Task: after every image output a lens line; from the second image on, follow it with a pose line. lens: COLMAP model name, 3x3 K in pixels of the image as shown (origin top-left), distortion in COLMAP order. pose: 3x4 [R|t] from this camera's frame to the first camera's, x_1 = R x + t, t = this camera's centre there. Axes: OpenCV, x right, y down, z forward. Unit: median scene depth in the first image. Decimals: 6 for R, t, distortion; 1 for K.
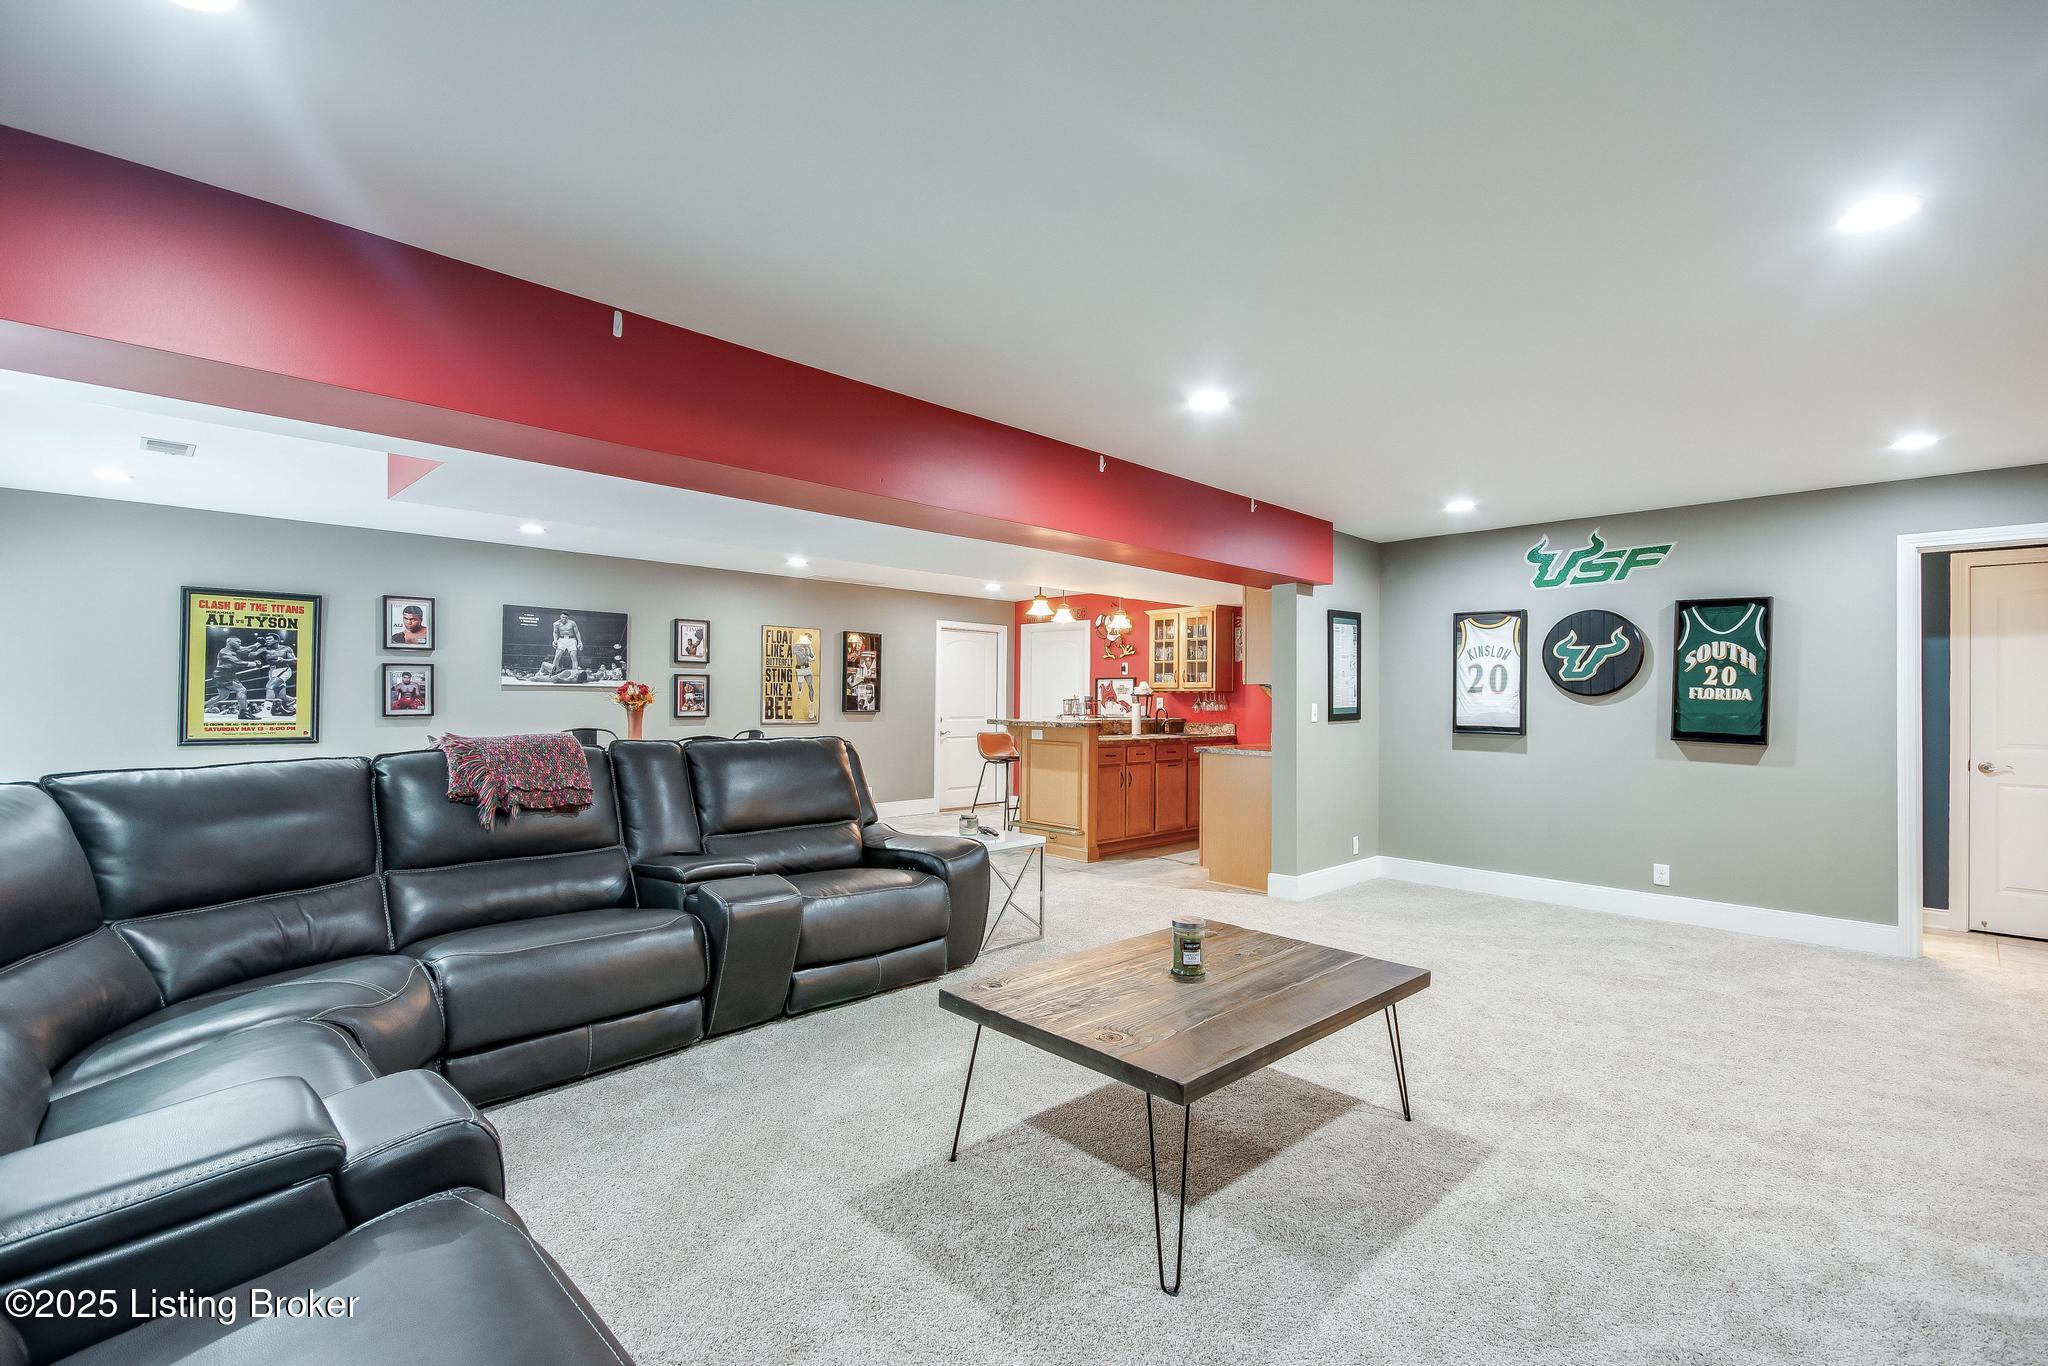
lens RADIAL K [[899.0, 0, 1013.7], [0, 899.0, 703.3], [0, 0, 1]] dist [-0.010083, -0.000657]
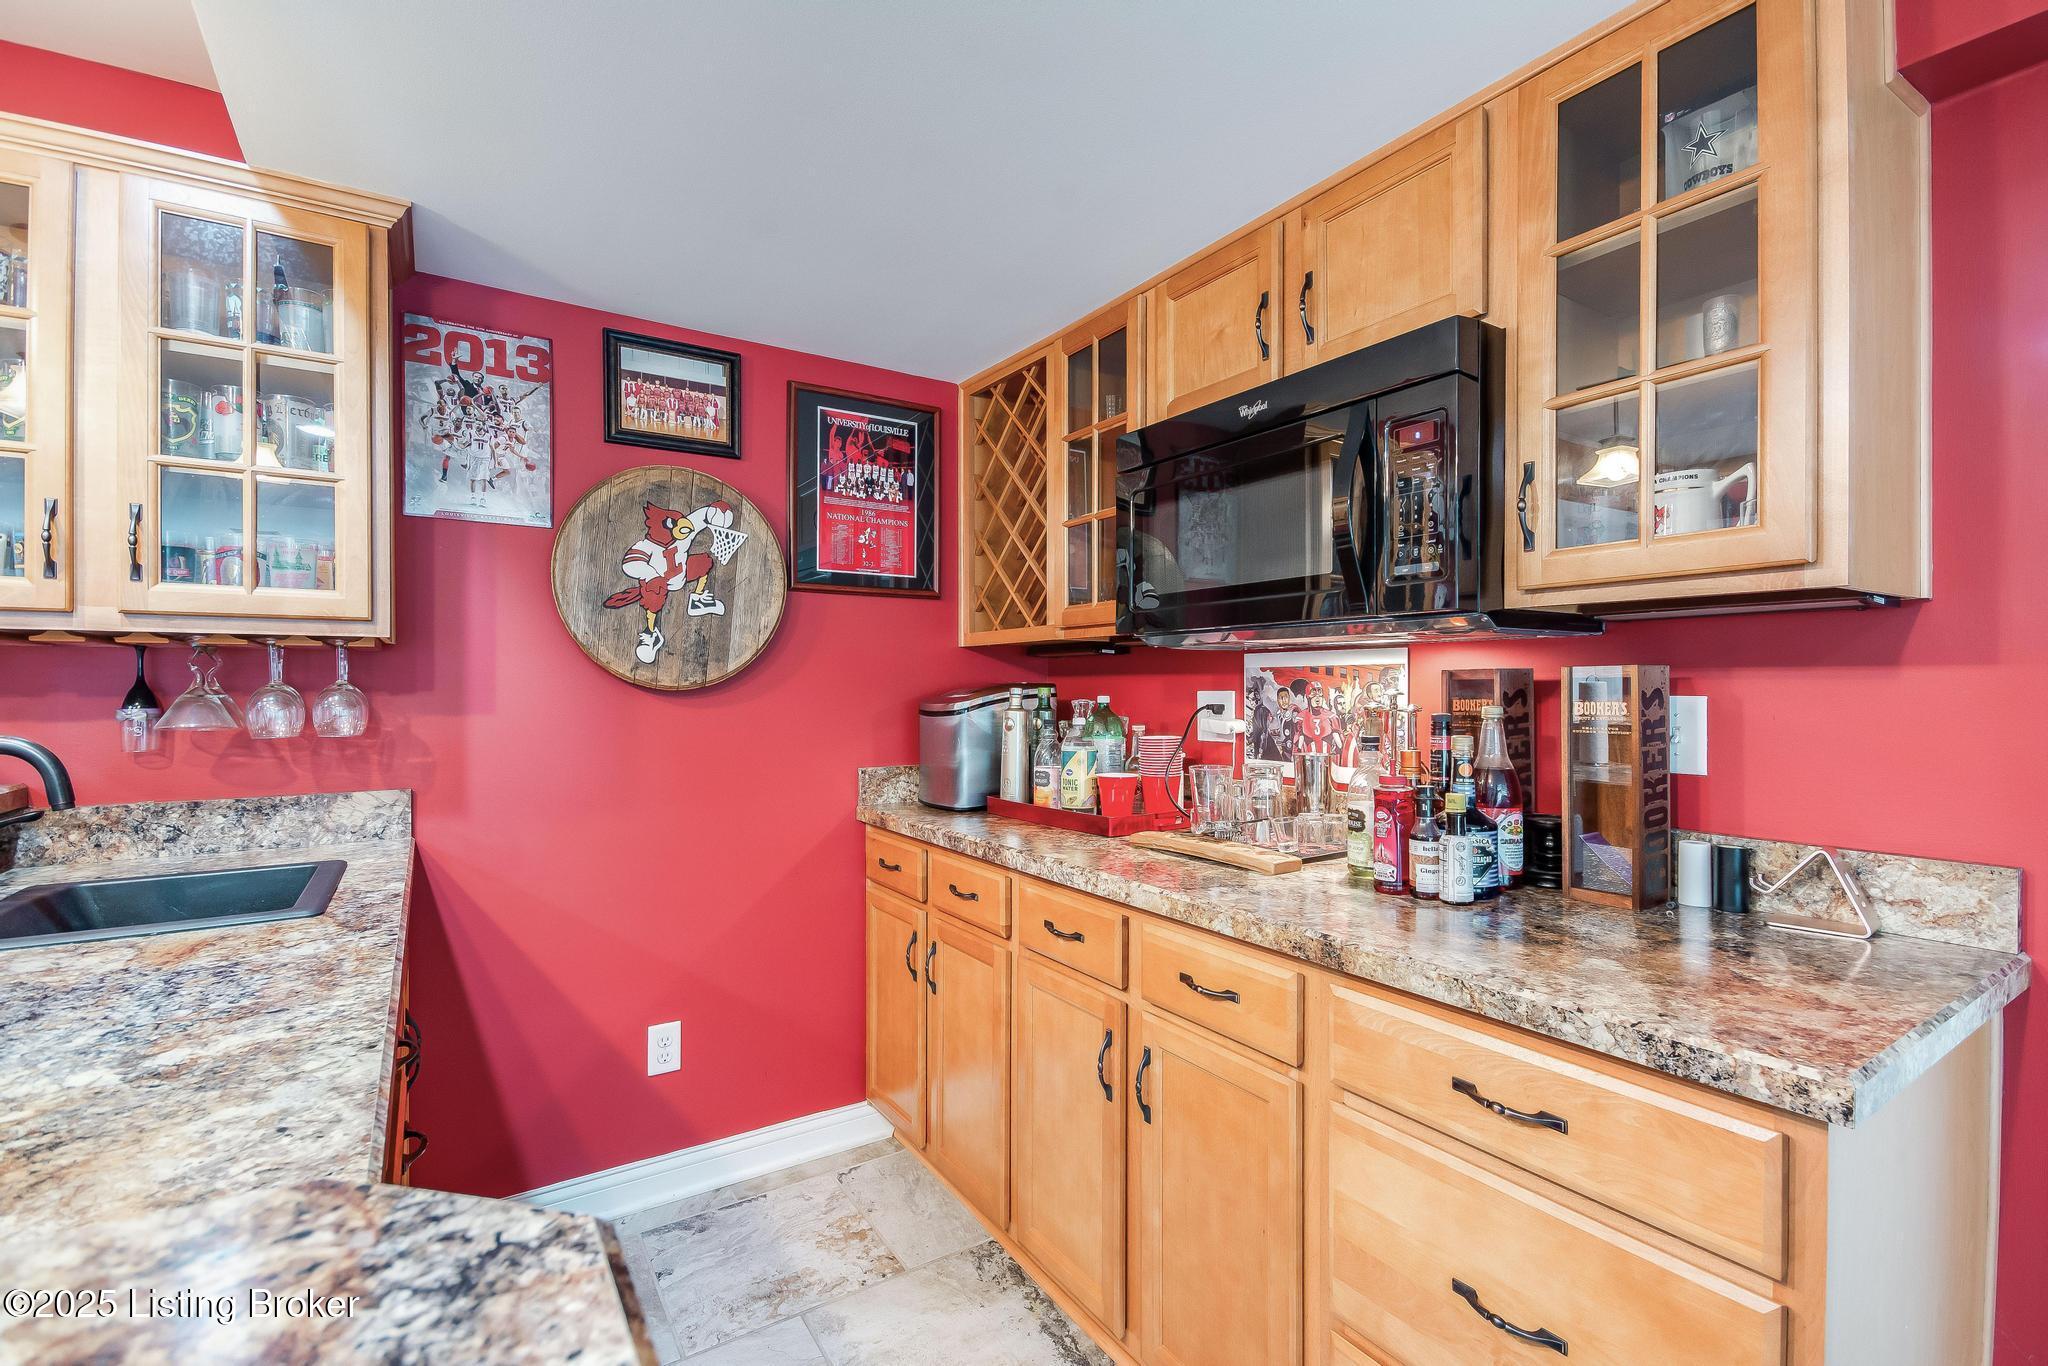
lens RADIAL K [[899.0, 0, 1023.4], [0, 899.0, 689.3], [0, 0, 1]] dist [-0.010083, -0.000657]
pose [[0.172963, 0.003156, 0.984923, 0.051310], [0.001816, 0.999992, -0.003523, -0.001005], [-0.984927, 0.002398, 0.172956, 0.804946]]
